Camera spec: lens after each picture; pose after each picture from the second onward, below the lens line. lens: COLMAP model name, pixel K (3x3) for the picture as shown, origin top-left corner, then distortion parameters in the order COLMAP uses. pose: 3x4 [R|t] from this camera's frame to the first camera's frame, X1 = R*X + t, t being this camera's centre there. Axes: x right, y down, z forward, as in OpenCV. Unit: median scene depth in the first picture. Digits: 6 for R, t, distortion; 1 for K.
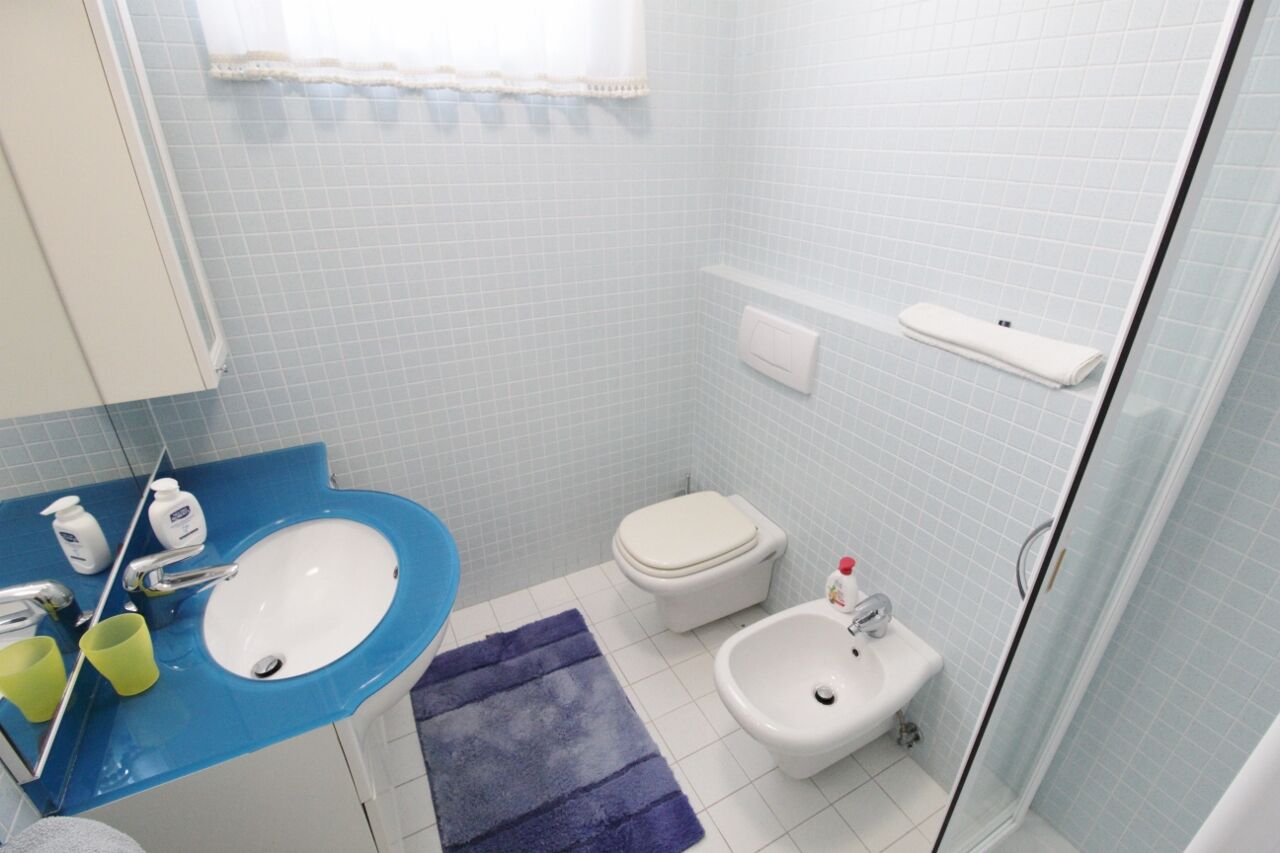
lens RADIAL K [[597.5, 0, 661.7], [0, 597.5, 420.2], [0, 0, 1]] dist [-0.003559, -0.010977]
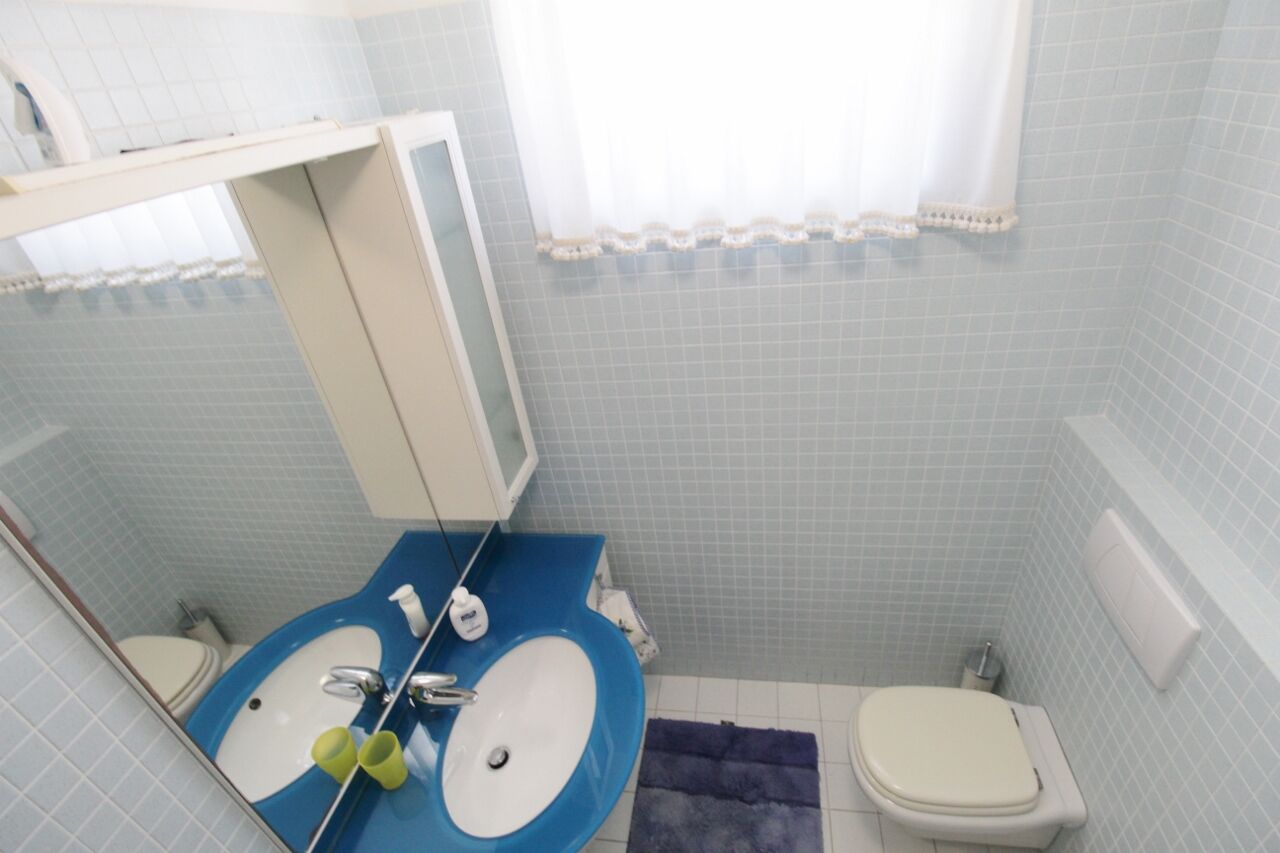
lens RADIAL K [[597.5, 0, 653.5], [0, 597.5, 424.9], [0, 0, 1]] dist [-0.003559, -0.010977]
pose [[0.794735, 0.225322, -0.563583, 0.093994], [-0.158723, 0.973381, 0.165338, -0.340328], [0.585835, -0.041947, 0.809344, 0.131836]]
